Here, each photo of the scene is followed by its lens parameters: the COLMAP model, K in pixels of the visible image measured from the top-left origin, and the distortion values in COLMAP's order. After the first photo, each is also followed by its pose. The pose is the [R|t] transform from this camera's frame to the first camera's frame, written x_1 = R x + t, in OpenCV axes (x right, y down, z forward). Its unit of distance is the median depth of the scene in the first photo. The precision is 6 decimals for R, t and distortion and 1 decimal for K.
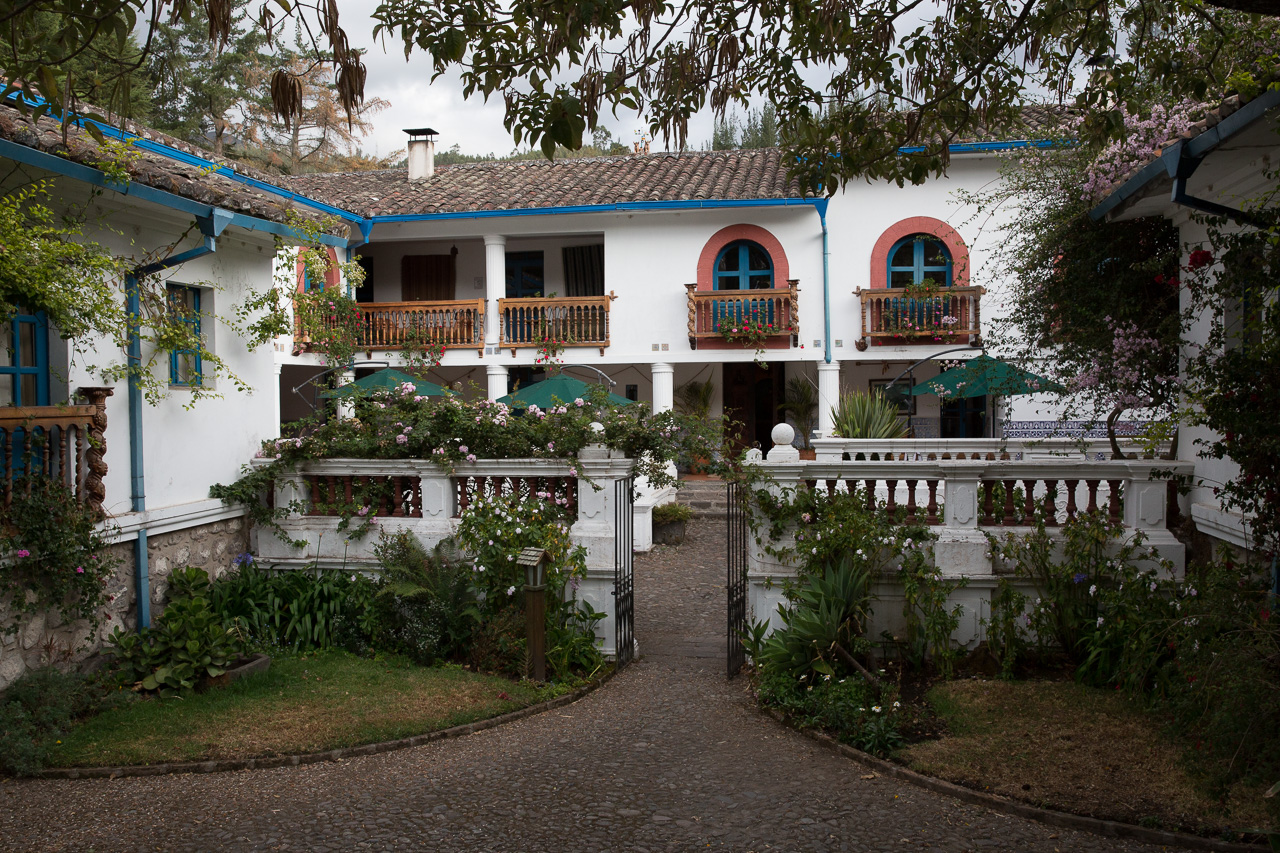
lens RADIAL K [[1047.4, 0, 637.6], [0, 1047.4, 429.4], [0, 0, 1]] dist [-0.028806, 0.008016]
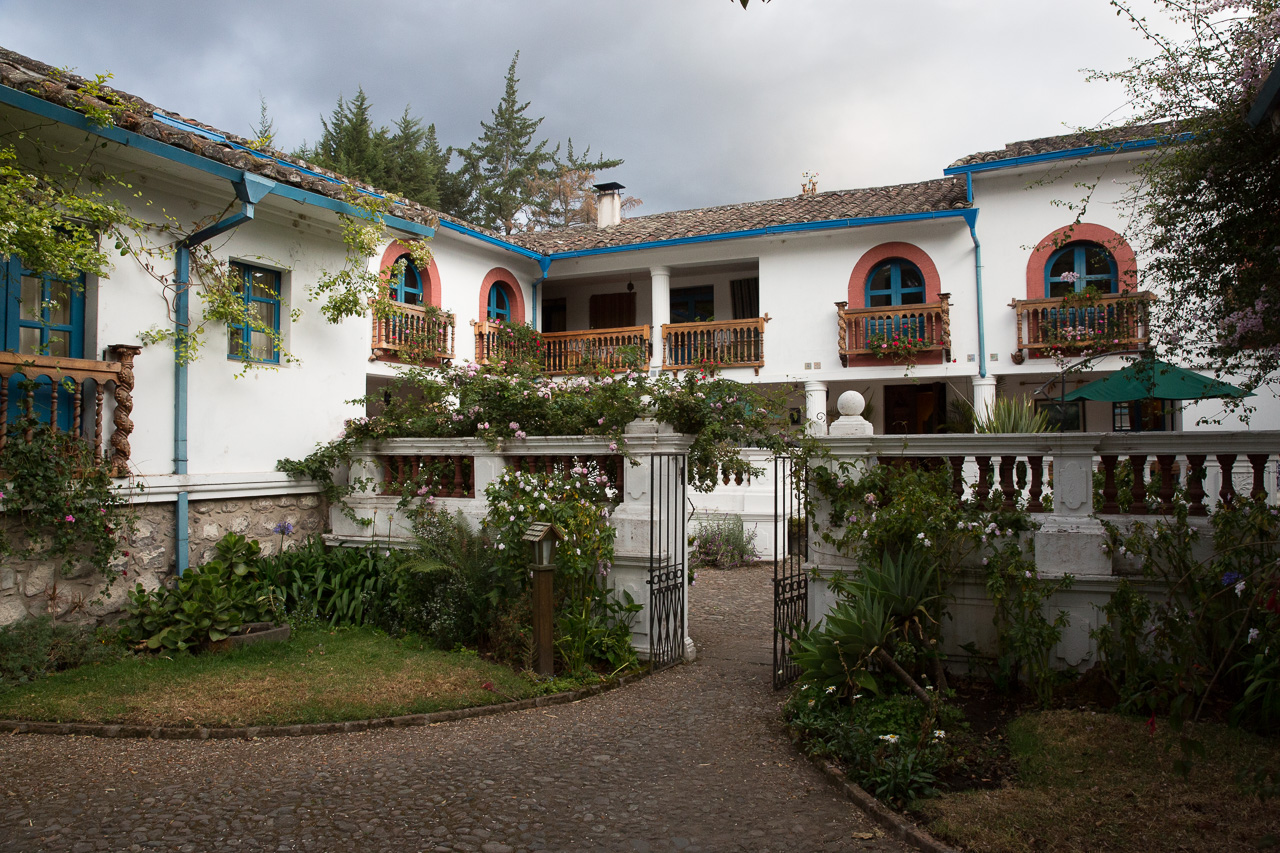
lens RADIAL K [[884.8, 0, 626.6], [0, 884.8, 424.1], [0, 0, 1]] dist [-0.084700, 0.057508]
pose [[0.964939, -0.000239, -0.262475, 0.158872], [-0.015839, 0.998124, -0.059139, 0.069964], [0.261997, 0.061223, 0.963125, 0.279184]]
